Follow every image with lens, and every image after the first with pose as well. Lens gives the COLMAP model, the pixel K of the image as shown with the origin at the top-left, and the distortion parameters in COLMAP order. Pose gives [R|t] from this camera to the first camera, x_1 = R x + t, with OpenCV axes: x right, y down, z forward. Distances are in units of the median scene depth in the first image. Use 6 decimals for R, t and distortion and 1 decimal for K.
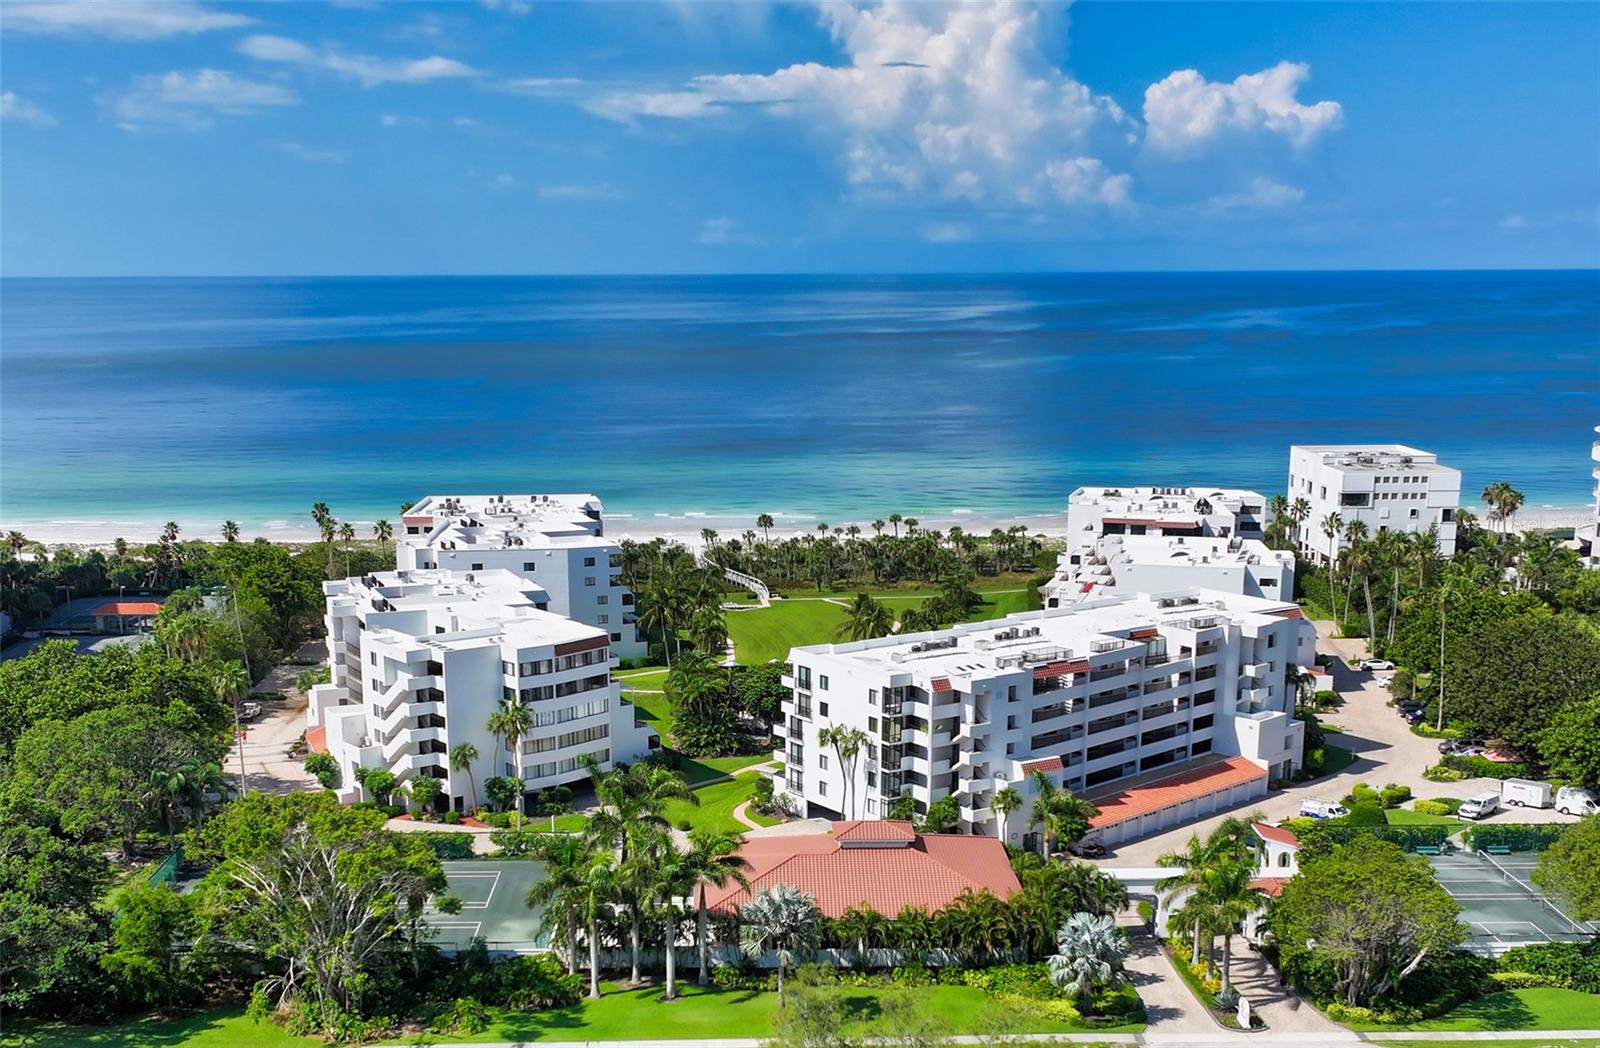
lens RADIAL K [[1948.8, 0, 771.3], [0, 1948.8, 784.2], [0, 0, 1]] dist [0.007367, 0.004750]
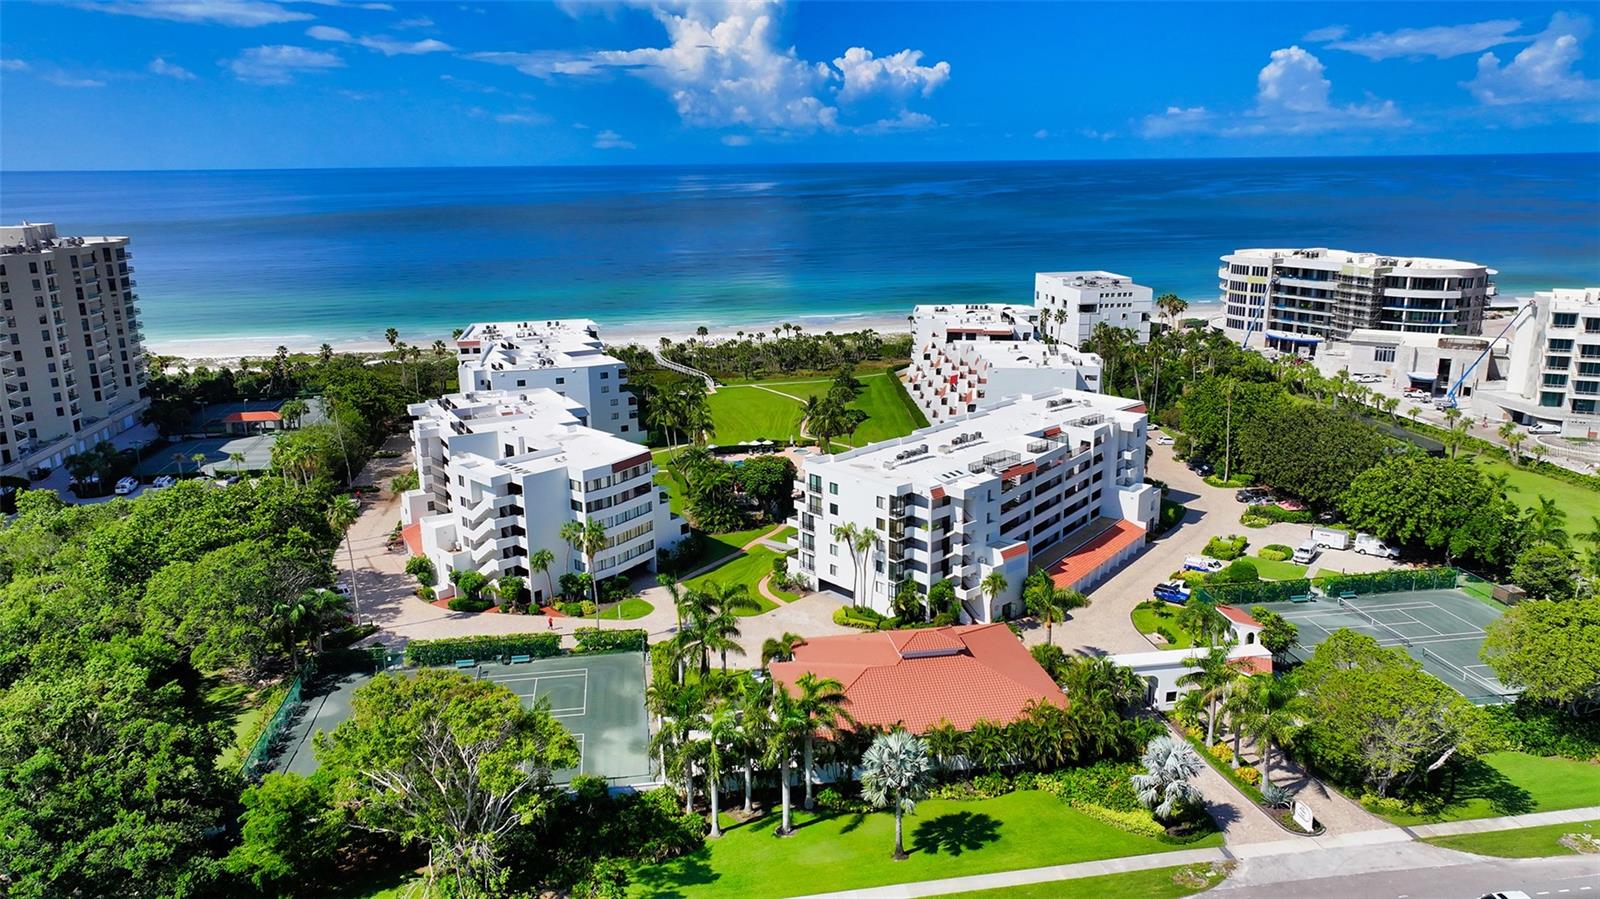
lens RADIAL K [[1106.0, 0, 804.9], [0, 1106.0, 441.3], [0, 0, 1]] dist [0.002027, 0.001102]
pose [[0.989237, -0.042073, 0.140144, -0.086542], [0.043560, 0.999022, -0.007561, -0.074640], [-0.139689, 0.013585, 0.990102, 0.279224]]
